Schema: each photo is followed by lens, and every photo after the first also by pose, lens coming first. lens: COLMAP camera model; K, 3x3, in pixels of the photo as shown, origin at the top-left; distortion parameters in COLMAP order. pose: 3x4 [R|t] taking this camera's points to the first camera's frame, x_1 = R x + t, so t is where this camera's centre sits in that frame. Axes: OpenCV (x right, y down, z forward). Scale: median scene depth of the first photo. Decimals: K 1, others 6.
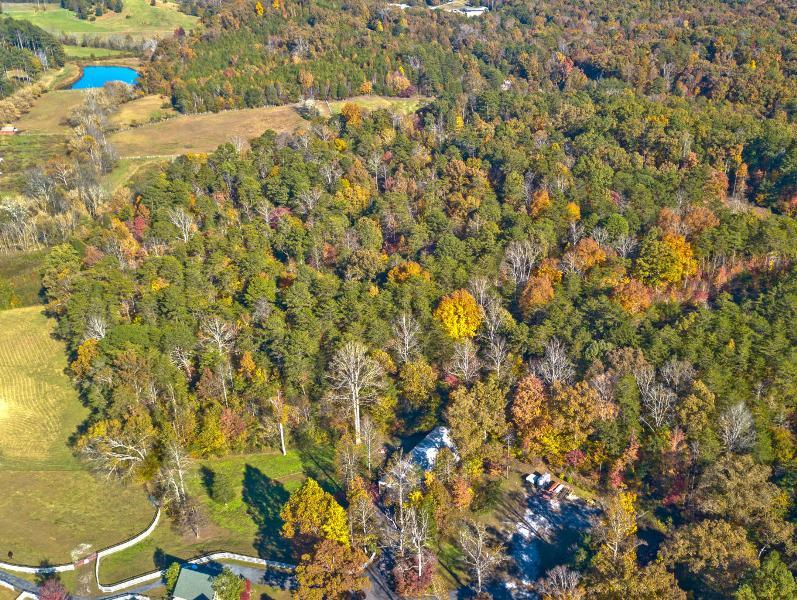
lens RADIAL K [[853.6, 0, 398.6], [0, 853.6, 300.3], [0, 0, 1]] dist [-0.040997, 0.000000]
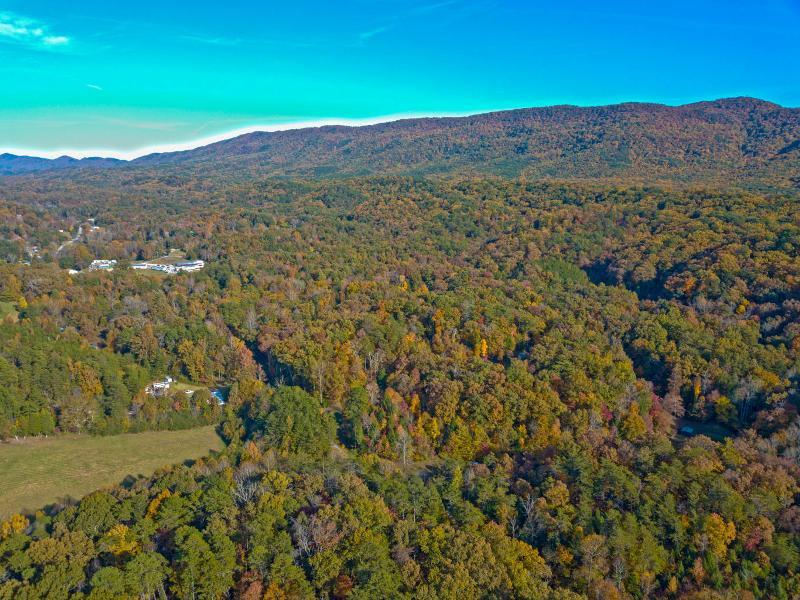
lens RADIAL K [[609.3, 0, 388.0], [0, 609.3, 305.9], [0, 0, 1]] dist [0.018361, -0.021344]
pose [[0.965533, -0.048851, 0.255656, 0.191982], [0.102909, 0.973845, -0.202572, -0.206352], [-0.239073, 0.221899, 0.945307, 0.480189]]
